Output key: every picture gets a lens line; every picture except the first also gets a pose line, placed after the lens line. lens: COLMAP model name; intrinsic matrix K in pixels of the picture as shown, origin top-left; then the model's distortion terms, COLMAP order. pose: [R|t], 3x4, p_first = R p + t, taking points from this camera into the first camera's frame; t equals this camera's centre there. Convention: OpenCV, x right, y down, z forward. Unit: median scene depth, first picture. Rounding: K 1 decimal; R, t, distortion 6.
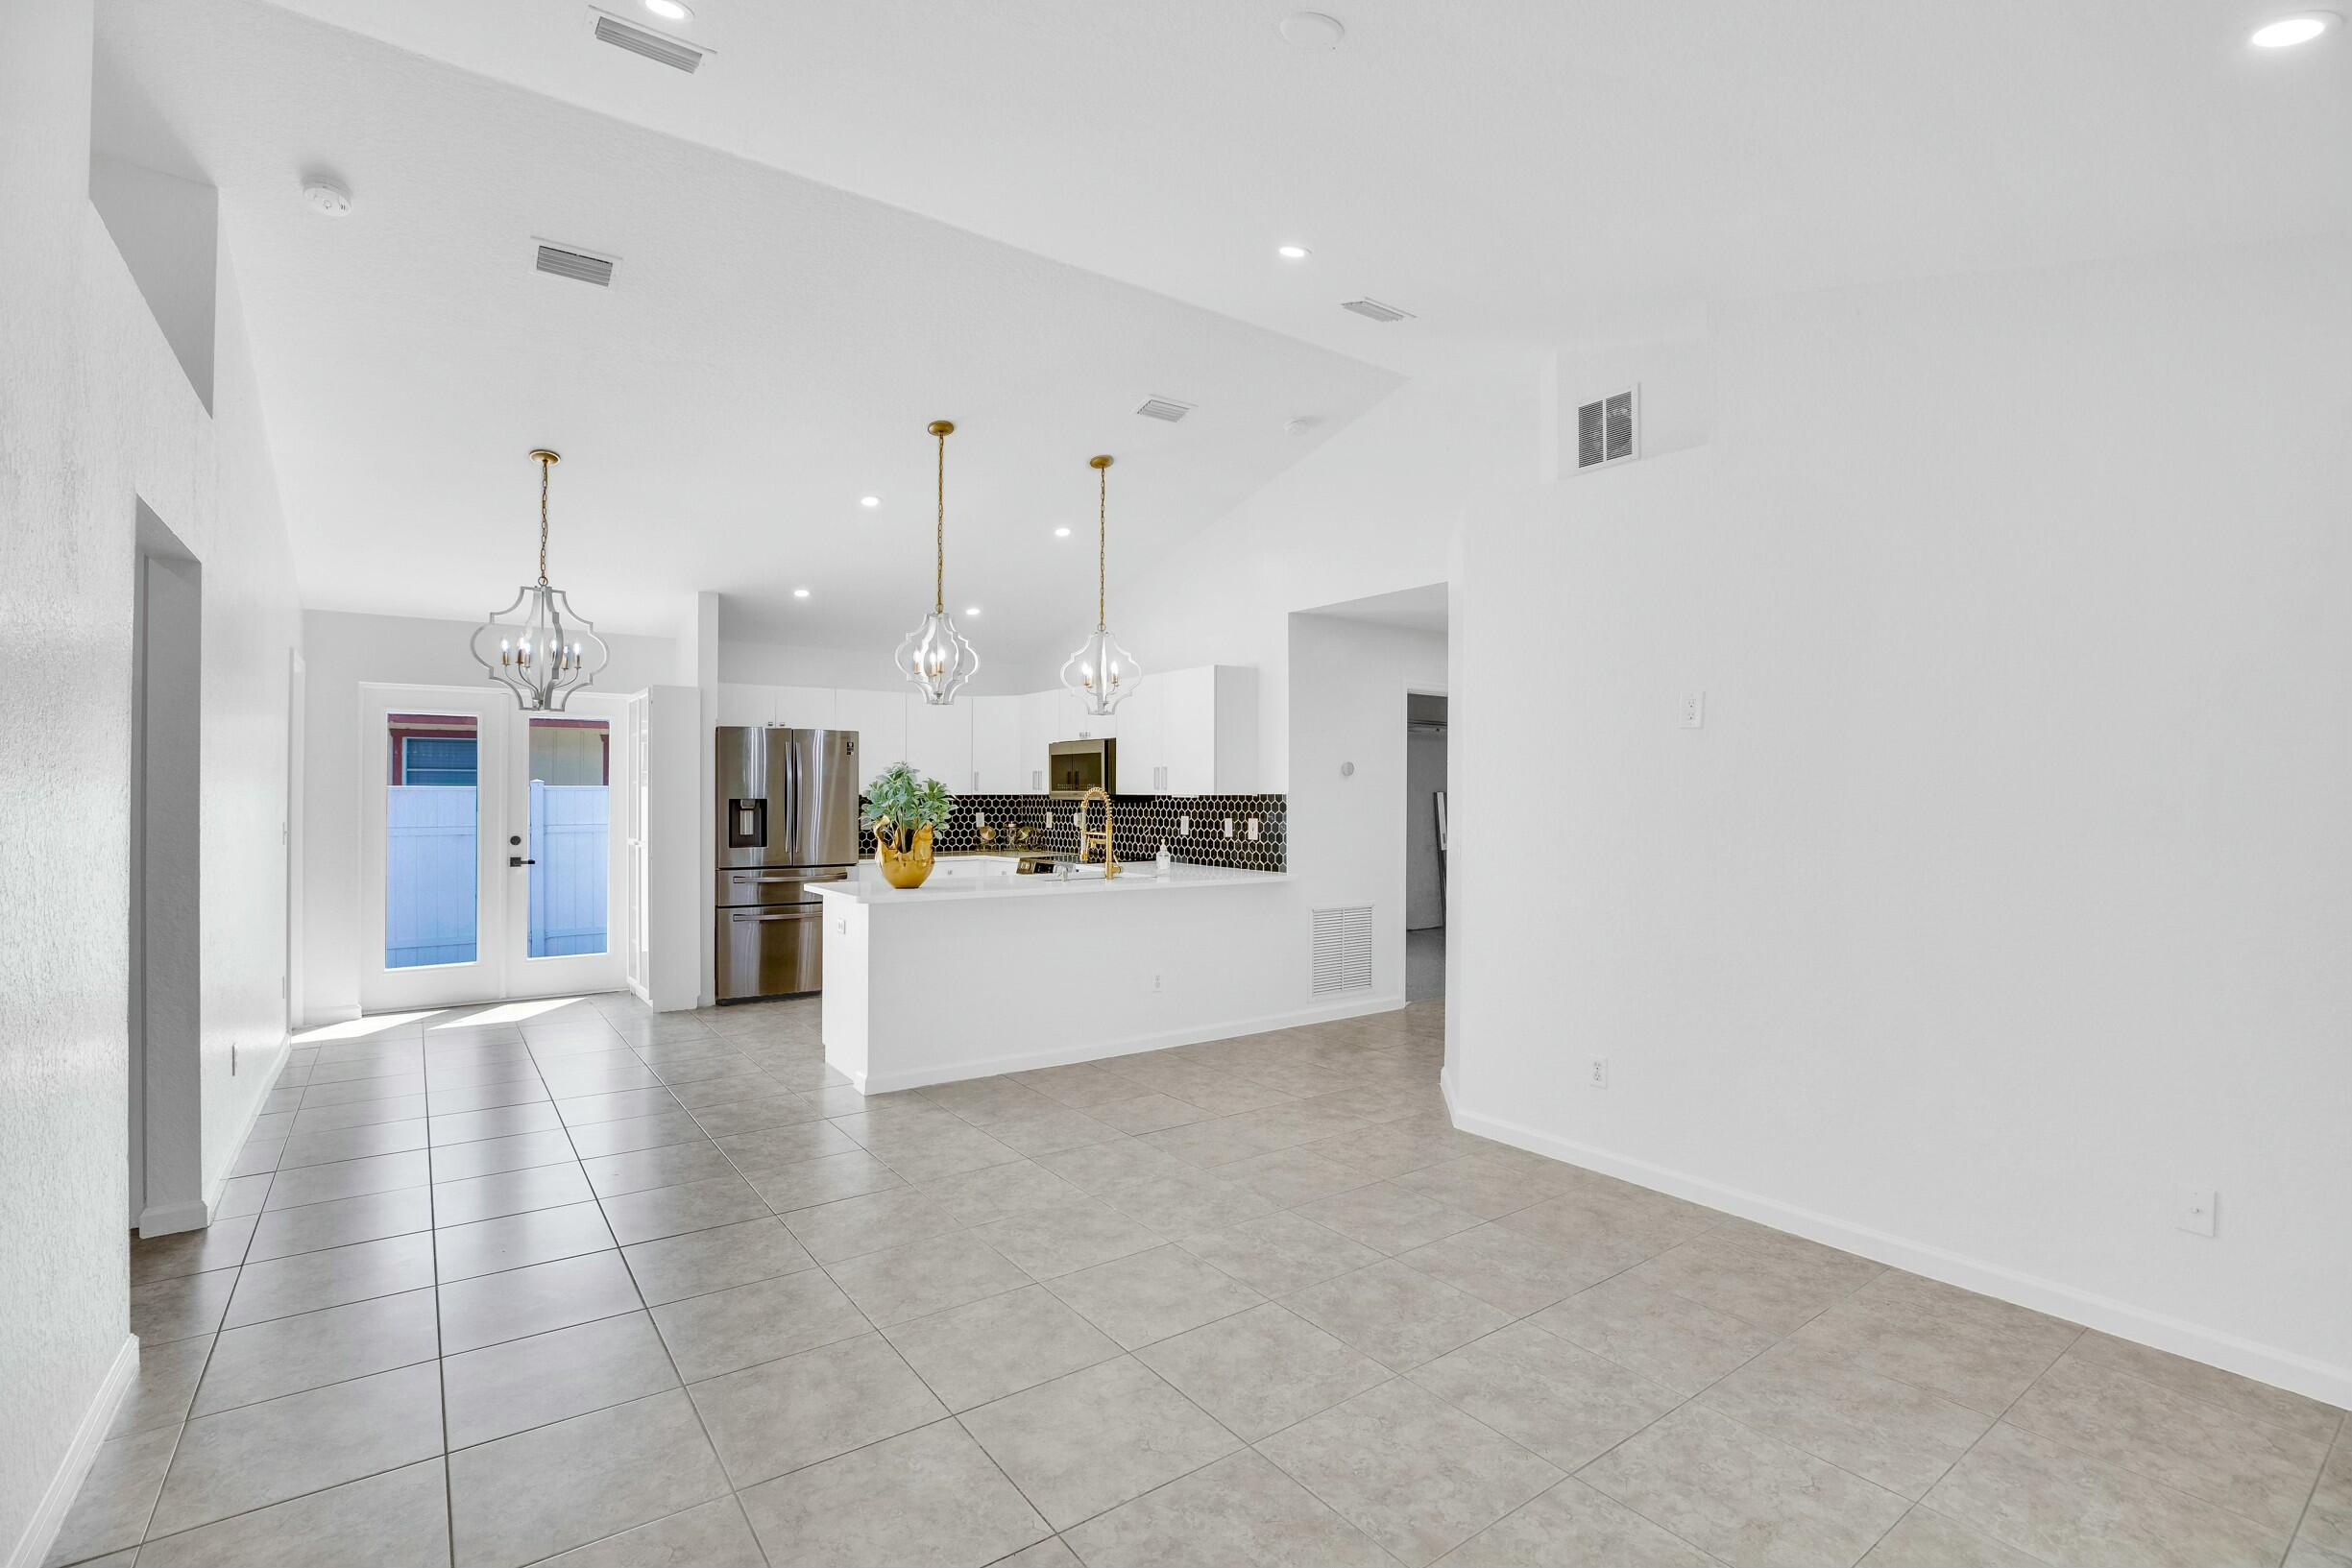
lens RADIAL K [[1079.6, 0, 1187.1], [0, 1079.6, 782.2], [0, 0, 1]] dist [-0.044878, 0.013559]
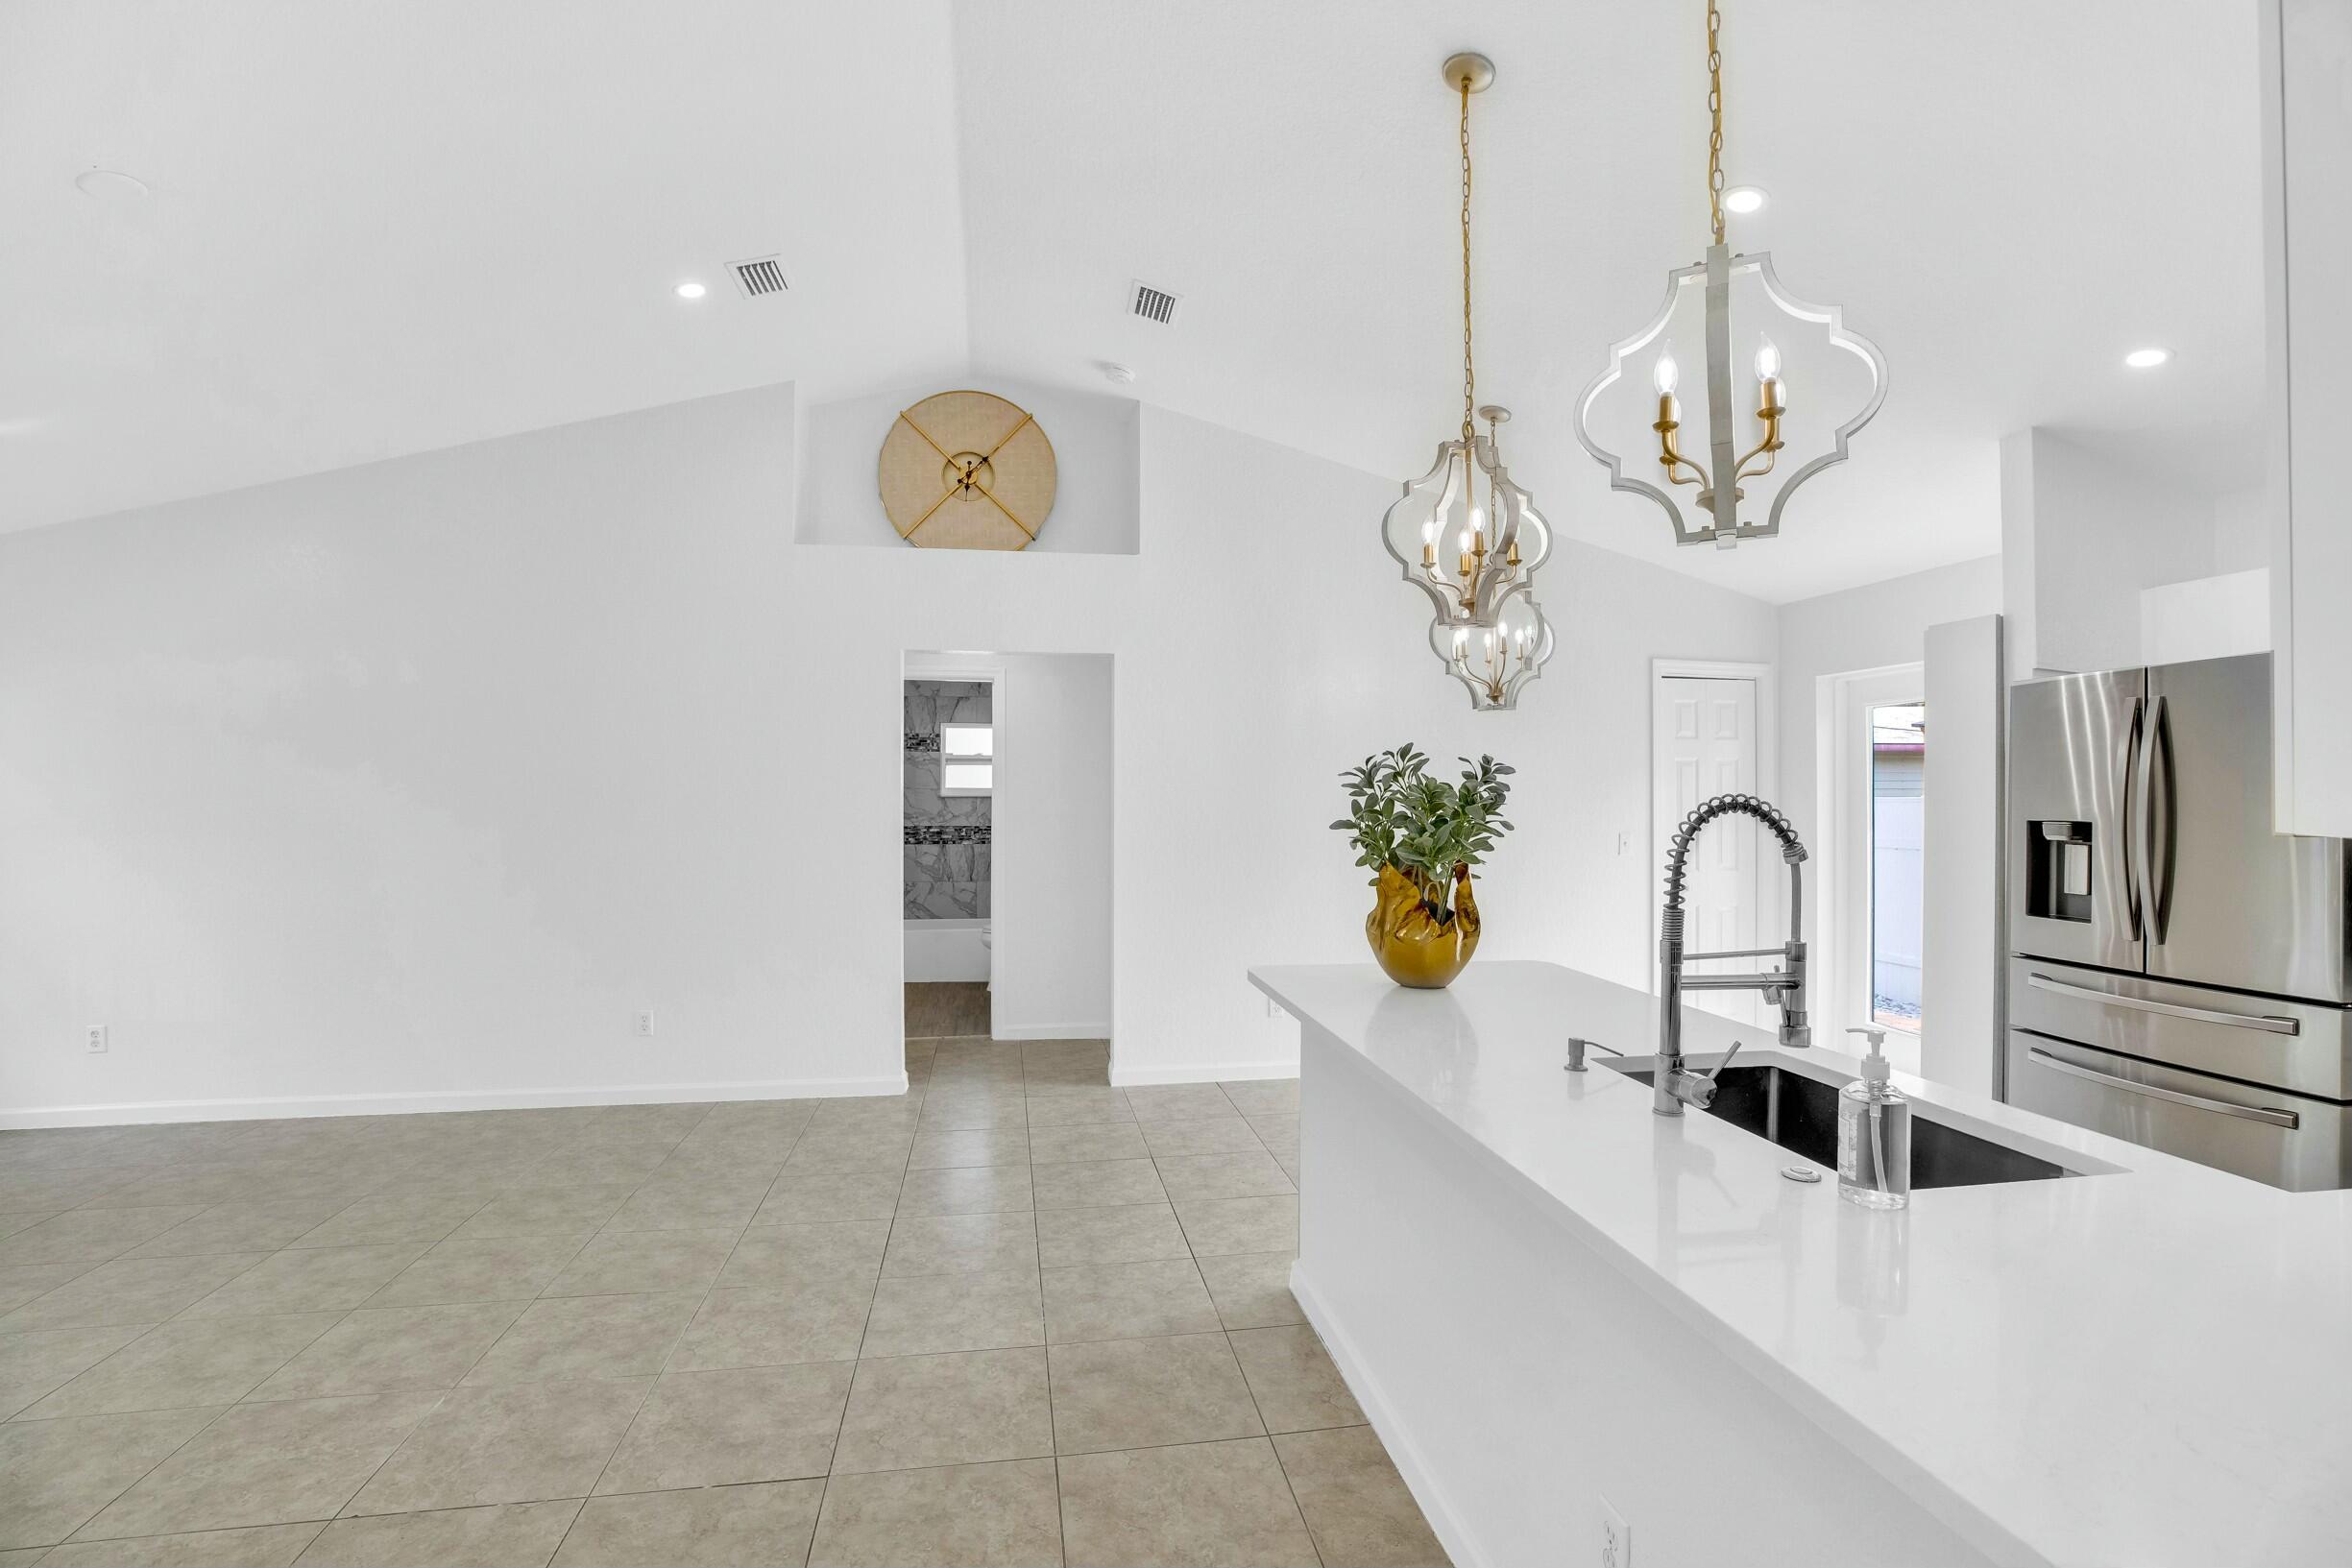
lens RADIAL K [[1079.6, 0, 1184.5], [0, 1079.6, 784.9], [0, 0, 1]] dist [-0.044878, 0.013559]
pose [[-0.447061, -0.012751, -0.894413, 0.224561], [0.005313, 0.999843, -0.016910, 0.005845], [0.894488, -0.012312, -0.446923, 0.942278]]
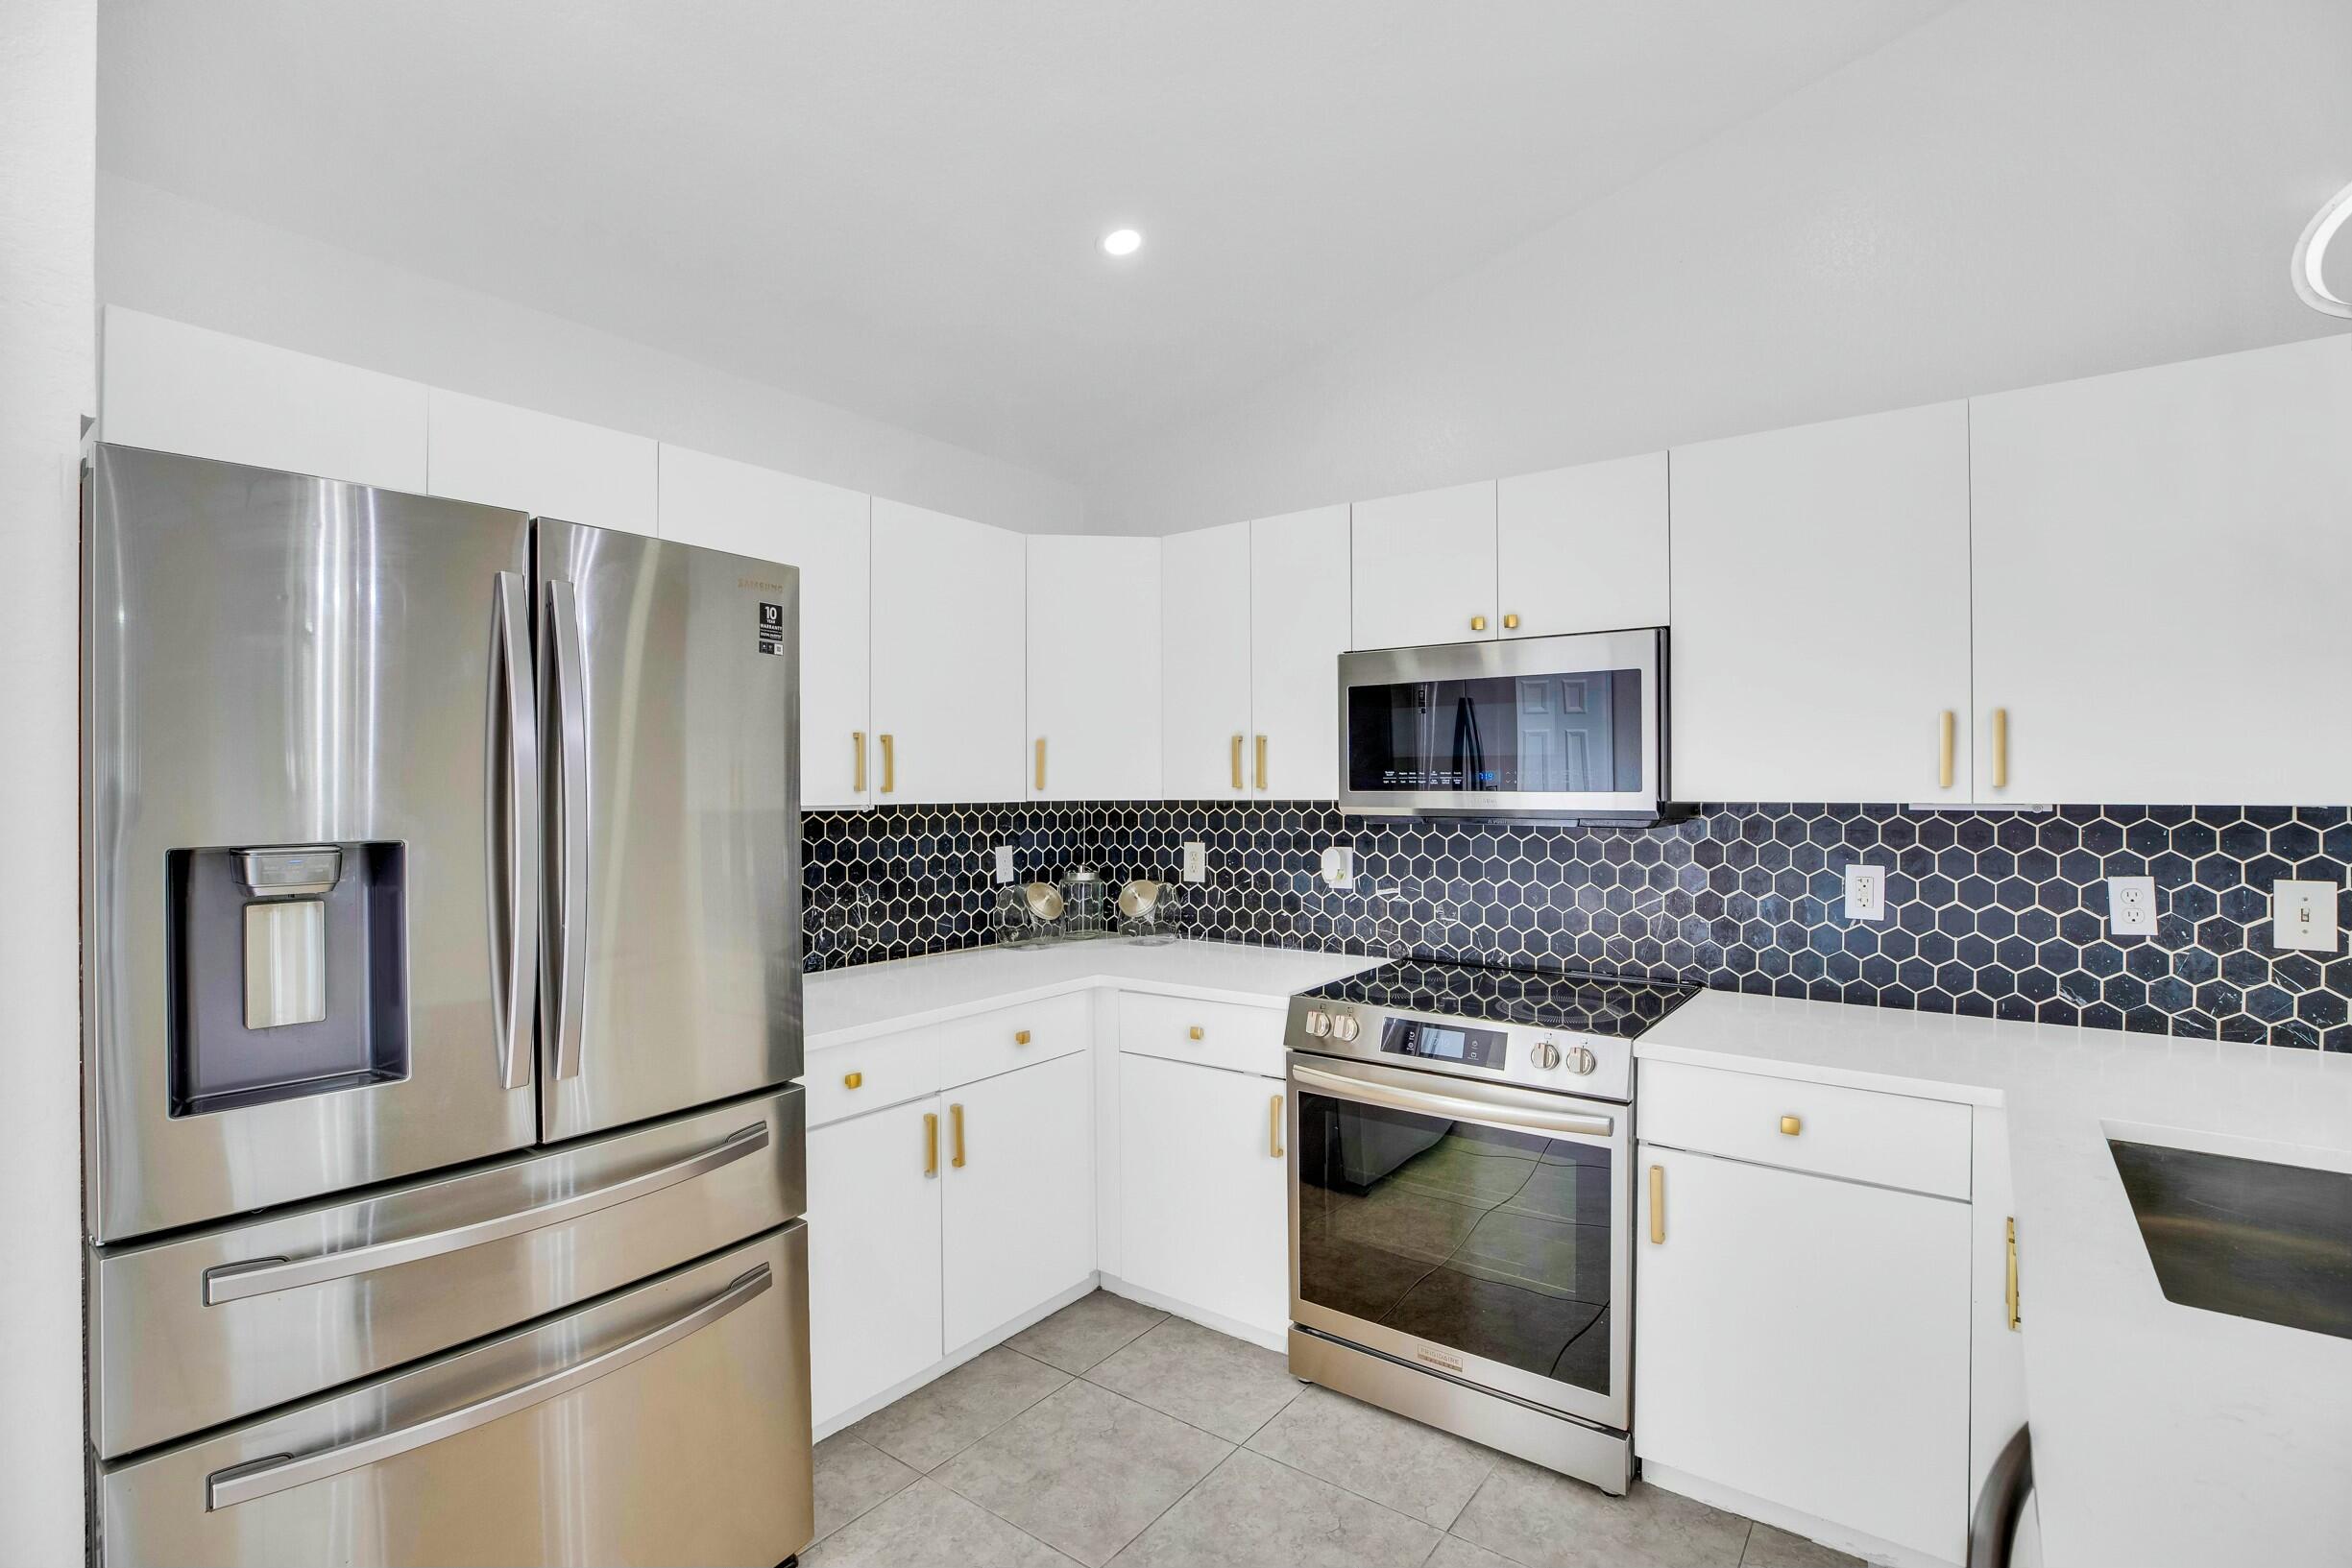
lens RADIAL K [[1079.6, 0, 1186.2], [0, 1079.6, 783.2], [0, 0, 1]] dist [-0.044878, 0.013559]
pose [[0.955065, -0.003306, 0.296379, -0.343609], [0.000931, 0.999966, 0.008155, 0.003563], [-0.296396, -0.007513, 0.955036, 0.849698]]
